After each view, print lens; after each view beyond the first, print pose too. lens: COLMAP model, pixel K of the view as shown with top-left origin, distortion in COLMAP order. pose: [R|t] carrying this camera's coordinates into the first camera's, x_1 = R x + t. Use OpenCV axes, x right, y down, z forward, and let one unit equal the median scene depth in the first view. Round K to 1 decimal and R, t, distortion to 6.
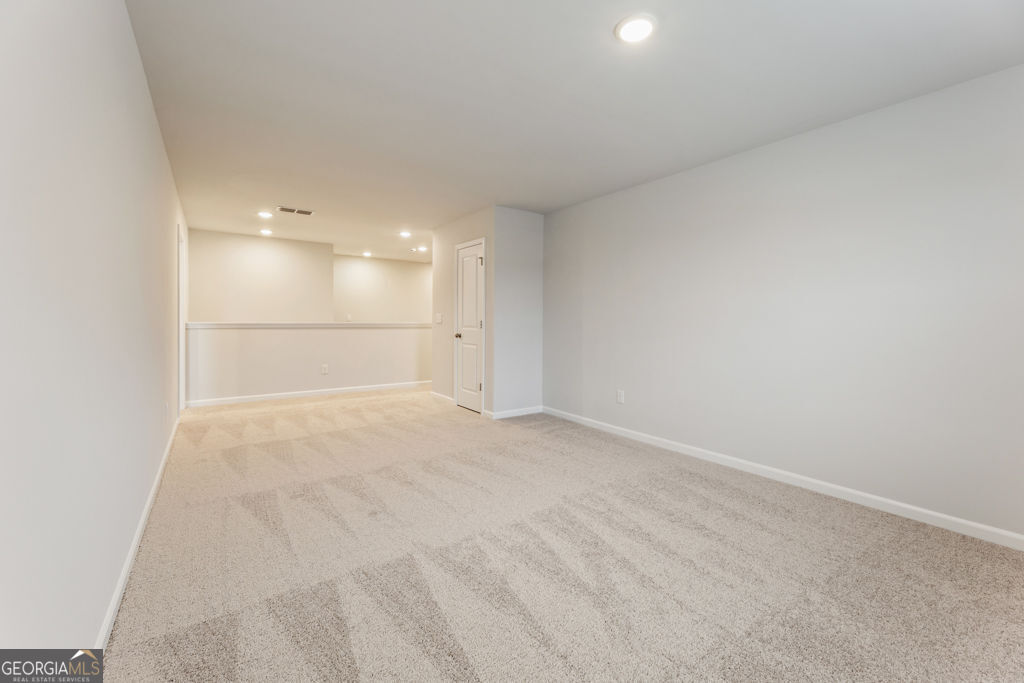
lens RADIAL K [[414.3, 0, 509.7], [0, 414.3, 330.0], [0, 0, 1]] dist [0.001168, -0.000011]
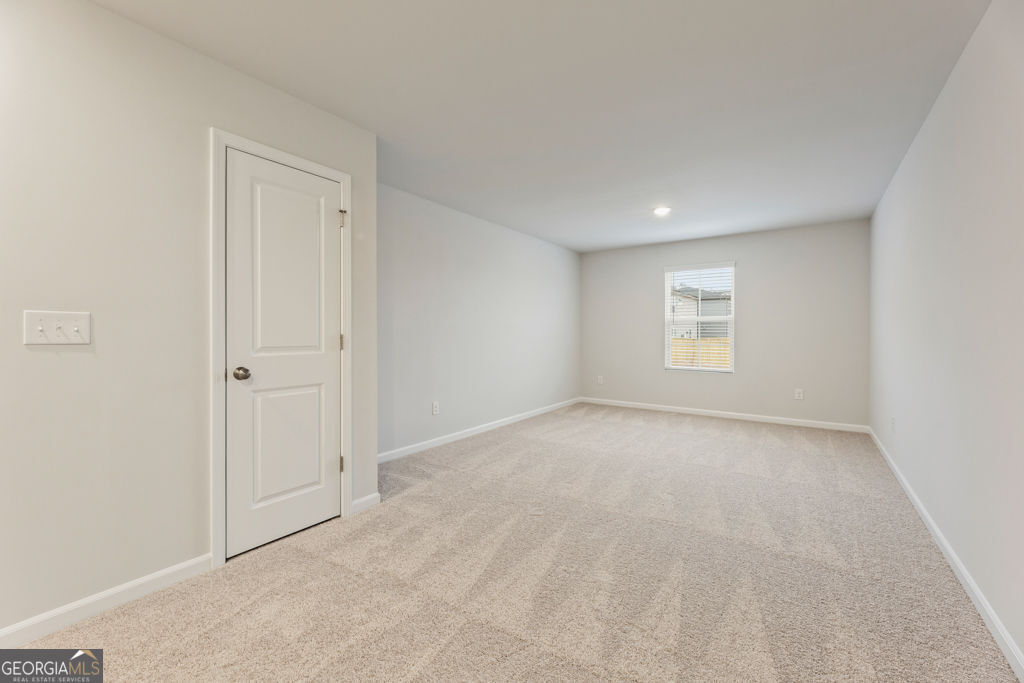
lens RADIAL K [[414.3, 0, 509.7], [0, 414.3, 330.0], [0, 0, 1]] dist [0.001168, -0.000011]
pose [[-0.320763, -0.004328, 0.947150, -0.622729], [0.020616, 0.999721, 0.011550, -0.029136], [-0.946935, 0.023232, -0.320584, 0.971439]]
